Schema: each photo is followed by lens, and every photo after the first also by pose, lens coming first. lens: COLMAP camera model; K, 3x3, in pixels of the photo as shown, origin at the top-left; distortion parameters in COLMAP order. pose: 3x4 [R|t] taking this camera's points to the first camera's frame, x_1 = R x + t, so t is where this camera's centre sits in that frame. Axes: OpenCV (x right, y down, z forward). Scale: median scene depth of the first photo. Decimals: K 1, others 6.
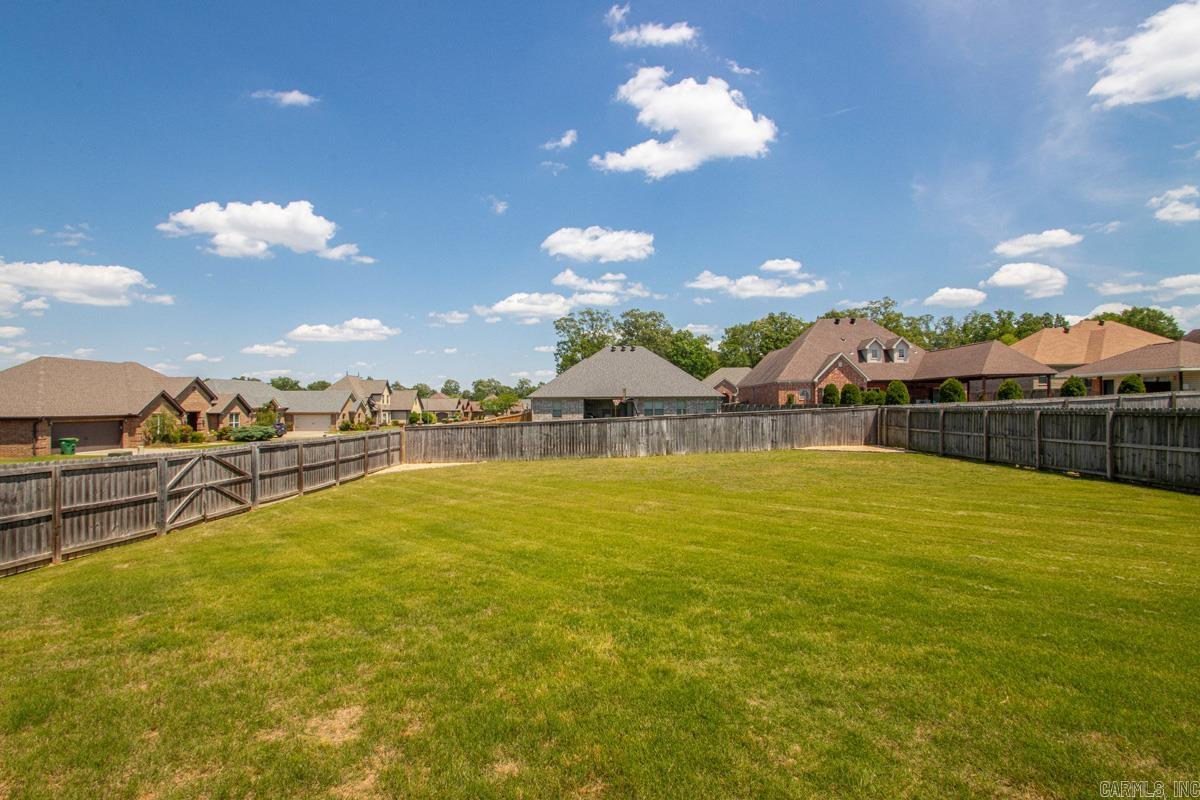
lens RADIAL K [[555.7, 0, 589.4], [0, 555.7, 405.5], [0, 0, 1]] dist [0.007255, -0.012366]
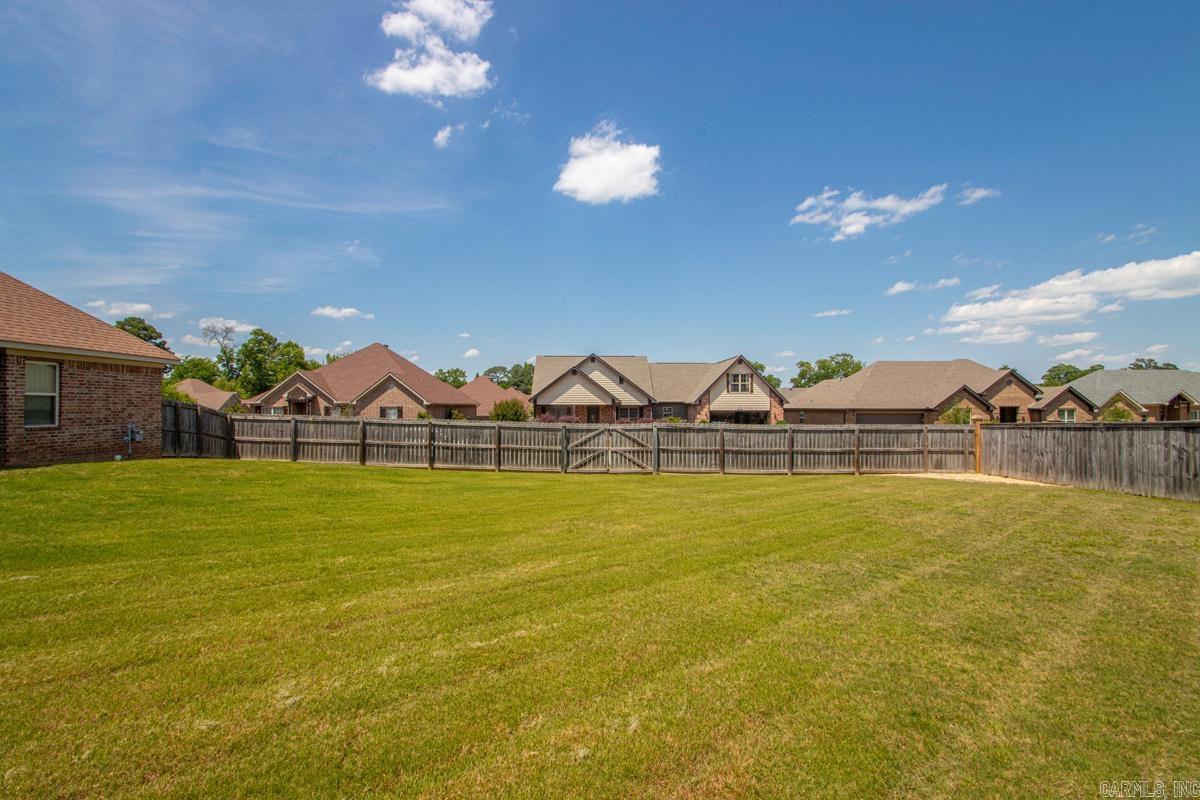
lens RADIAL K [[555.7, 0, 608.1], [0, 555.7, 403.3], [0, 0, 1]] dist [0.007255, -0.012366]
pose [[0.051605, -0.000639, -0.998667, 0.379439], [-0.001779, 0.999998, -0.000732, 0.012963], [0.998666, 0.001814, 0.051604, 0.471165]]
